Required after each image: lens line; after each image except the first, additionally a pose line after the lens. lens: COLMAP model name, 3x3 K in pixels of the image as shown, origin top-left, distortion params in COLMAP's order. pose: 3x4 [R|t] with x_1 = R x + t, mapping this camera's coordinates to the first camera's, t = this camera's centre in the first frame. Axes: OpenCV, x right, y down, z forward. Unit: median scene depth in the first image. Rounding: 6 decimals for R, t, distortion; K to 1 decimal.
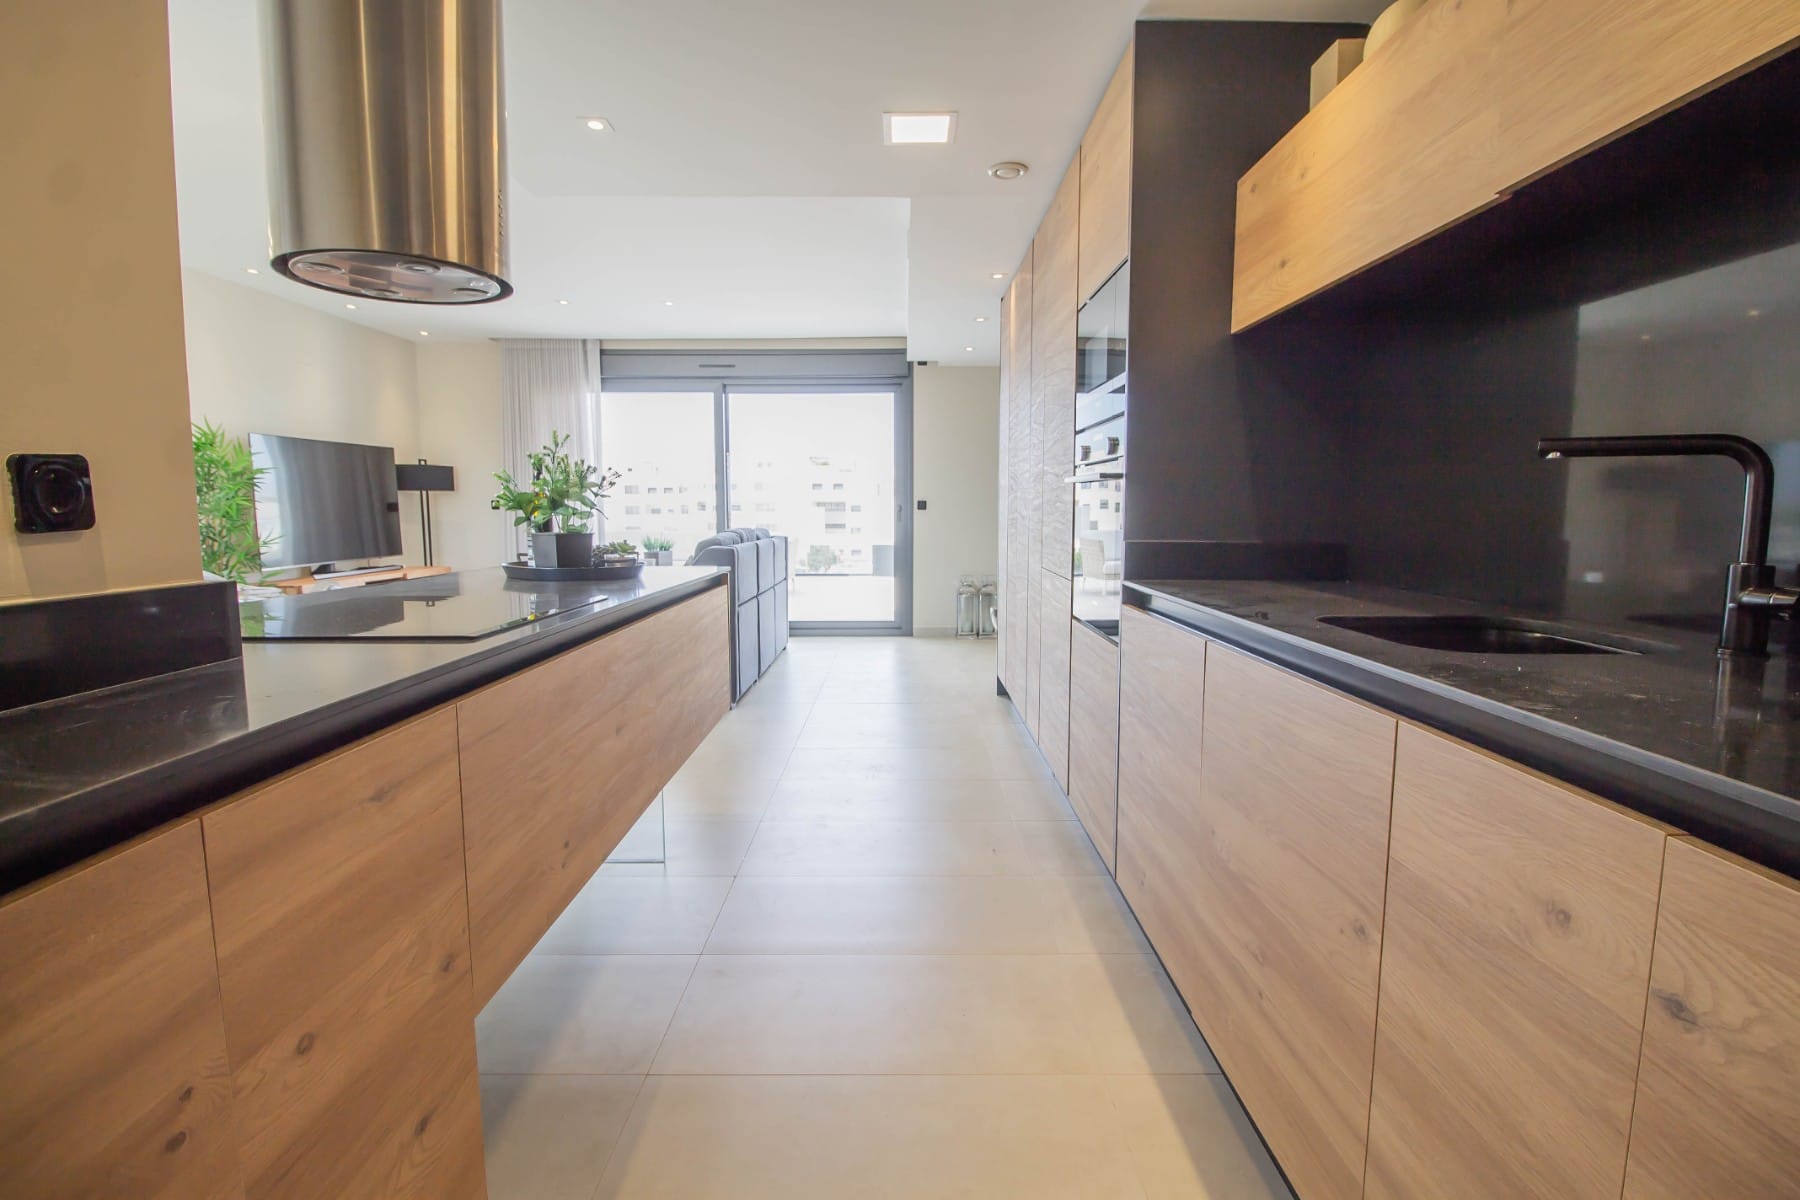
lens RADIAL K [[845.7, 0, 912.7], [0, 845.7, 590.4], [0, 0, 1]] dist [-0.004470, -0.009470]
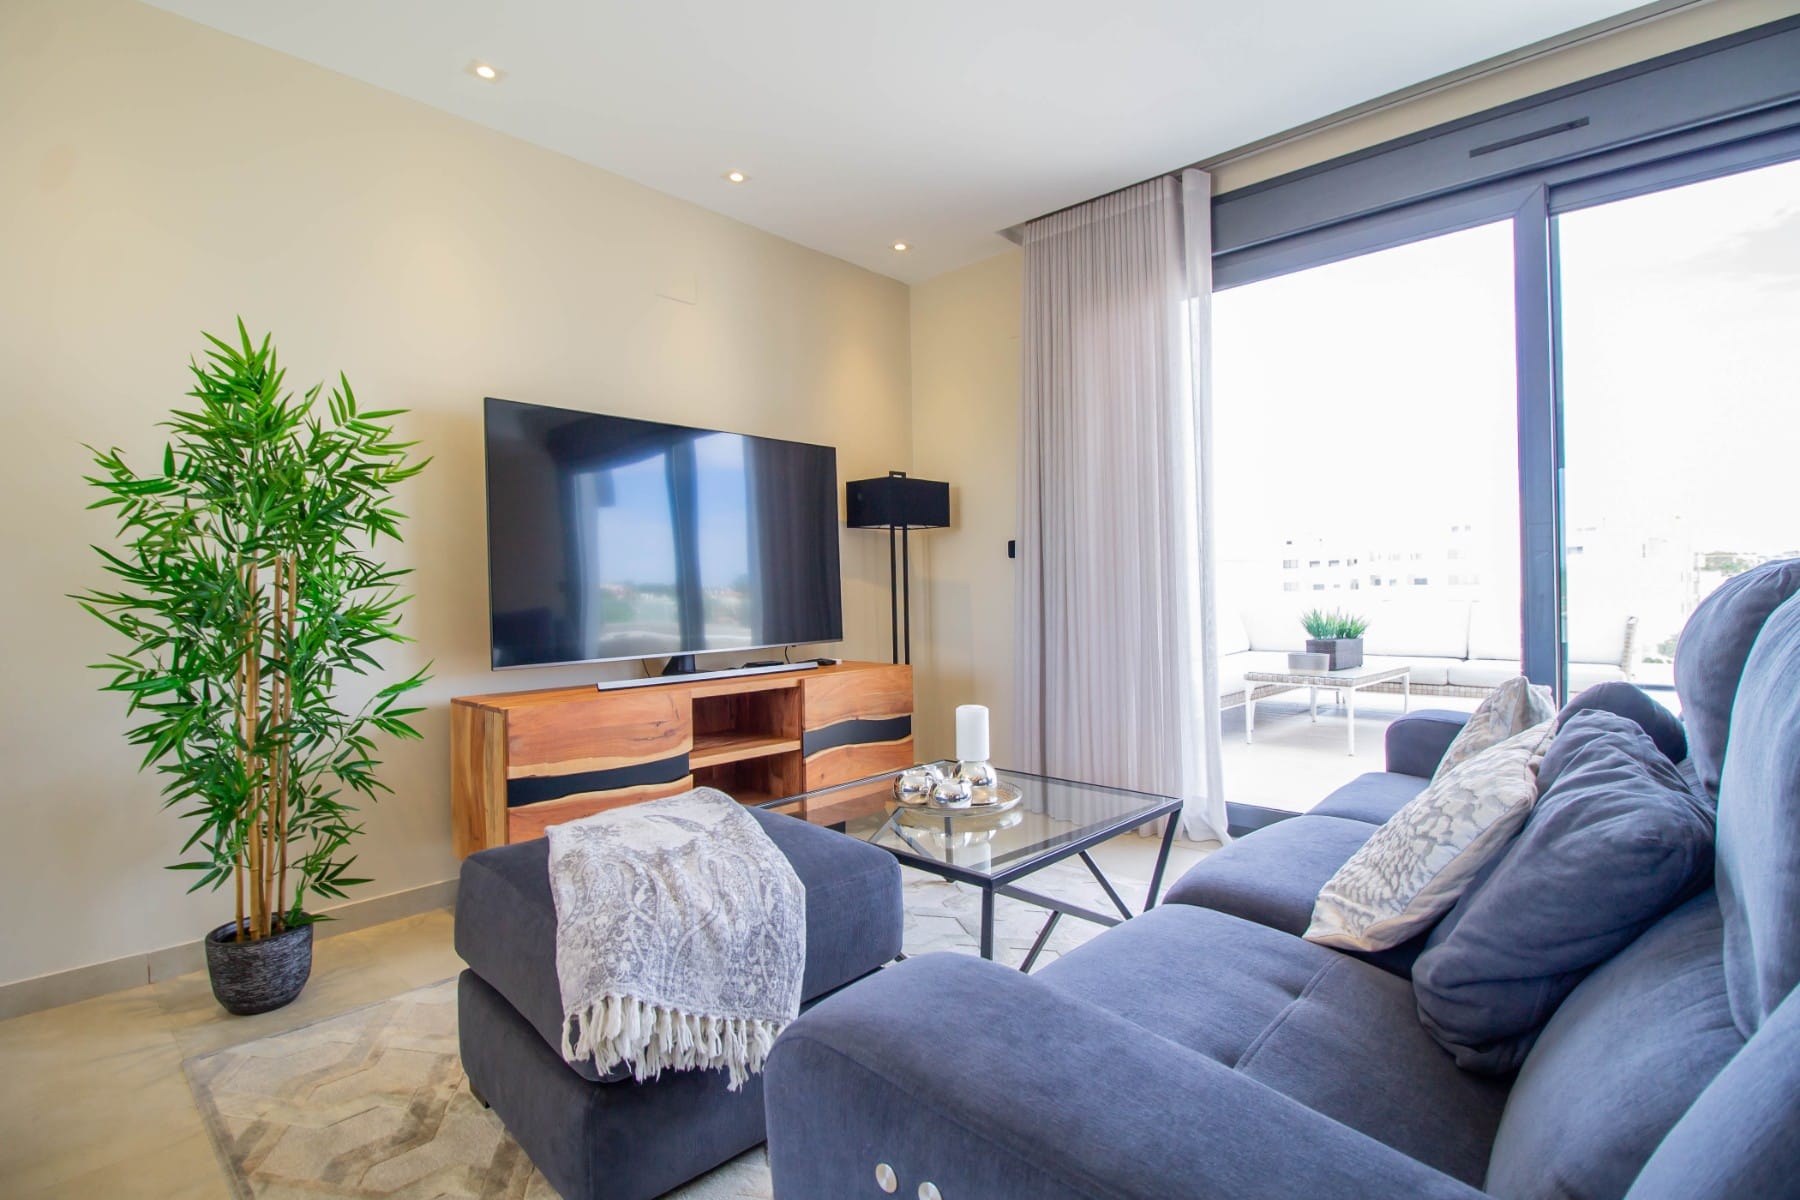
lens RADIAL K [[845.7, 0, 912.7], [0, 845.7, 590.4], [0, 0, 1]] dist [-0.004470, -0.009470]
pose [[0.737685, -0.013017, -0.675020, -0.190435], [-0.049750, 0.996048, -0.073575, -0.034503], [0.673310, 0.087858, 0.734122, 0.591387]]
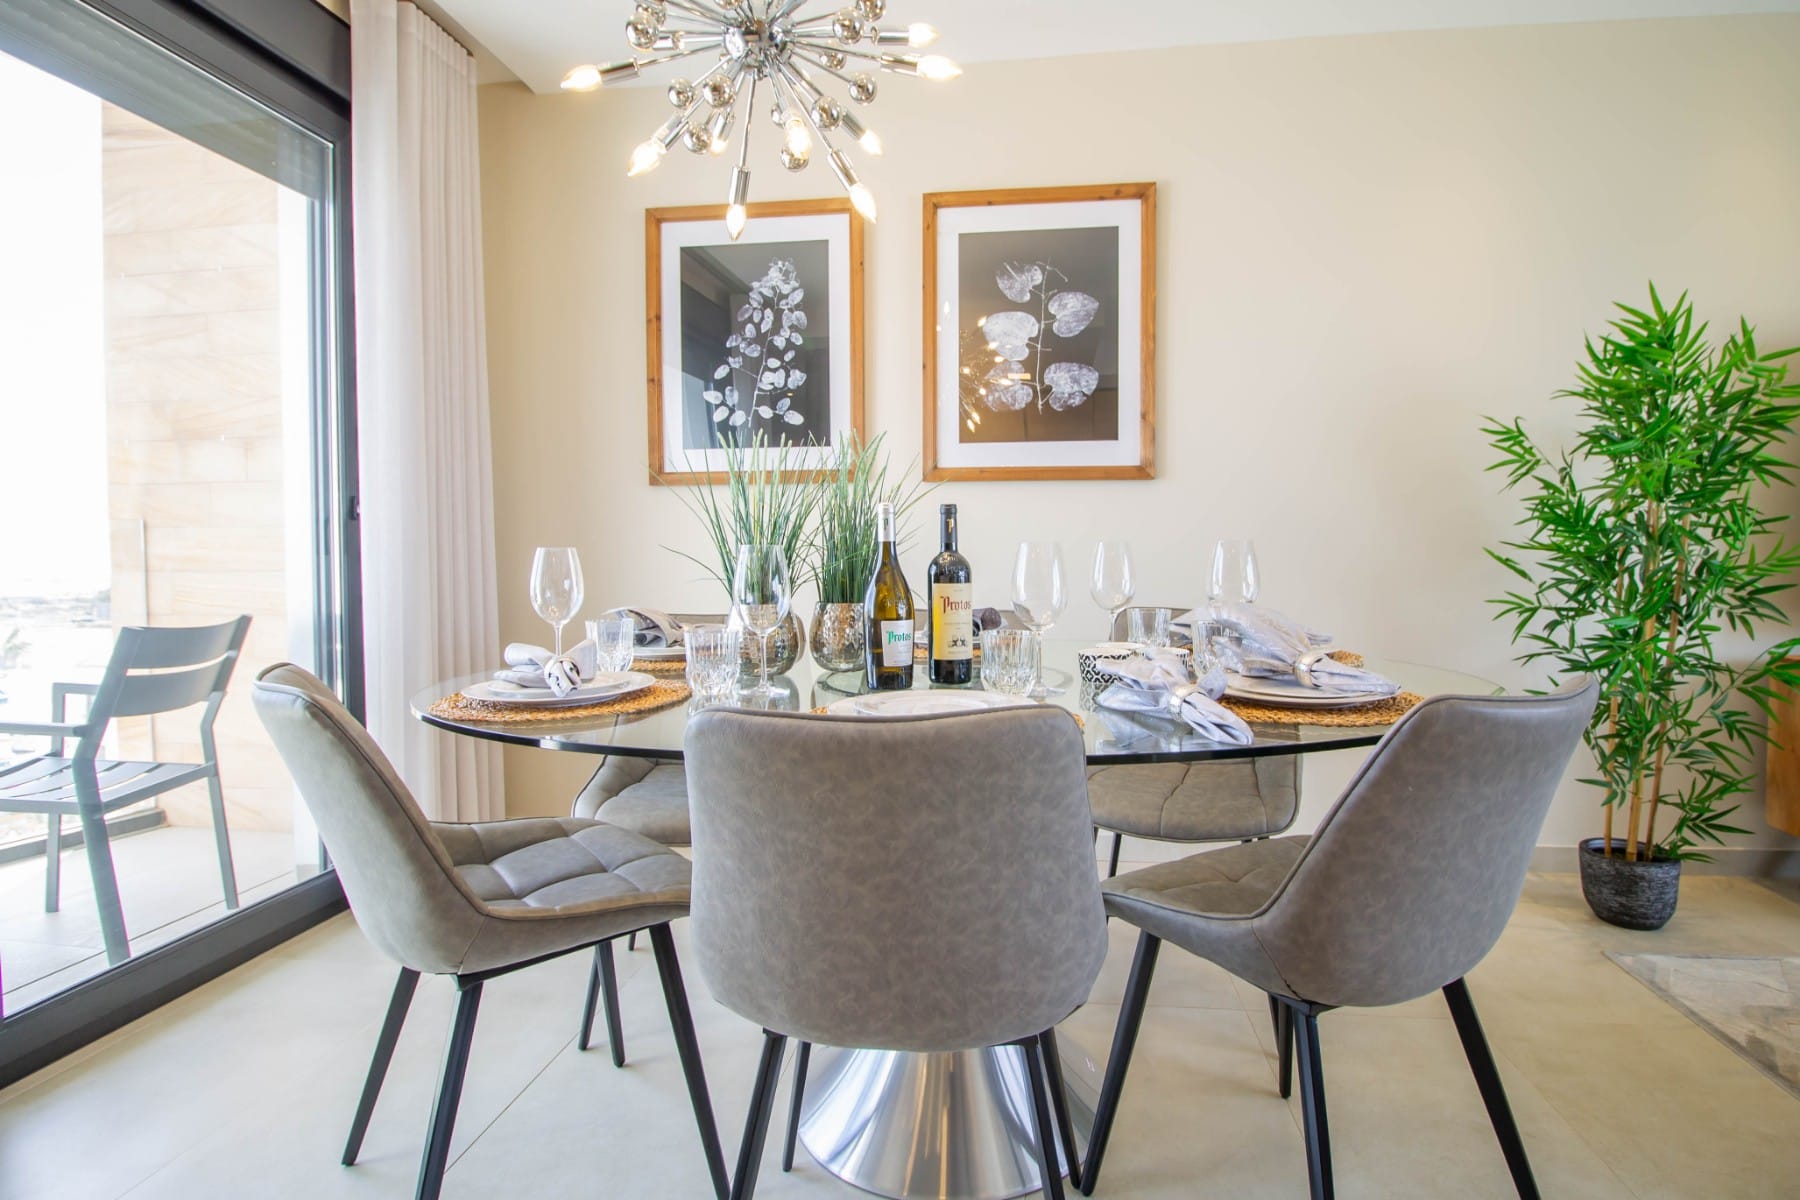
lens RADIAL K [[845.7, 0, 912.7], [0, 845.7, 590.4], [0, 0, 1]] dist [-0.004470, -0.009470]
pose [[-0.119430, 0.034503, -0.992243, -0.214743], [-0.086468, 0.995237, 0.045015, -0.016540], [0.989070, 0.091173, -0.115878, 0.426025]]
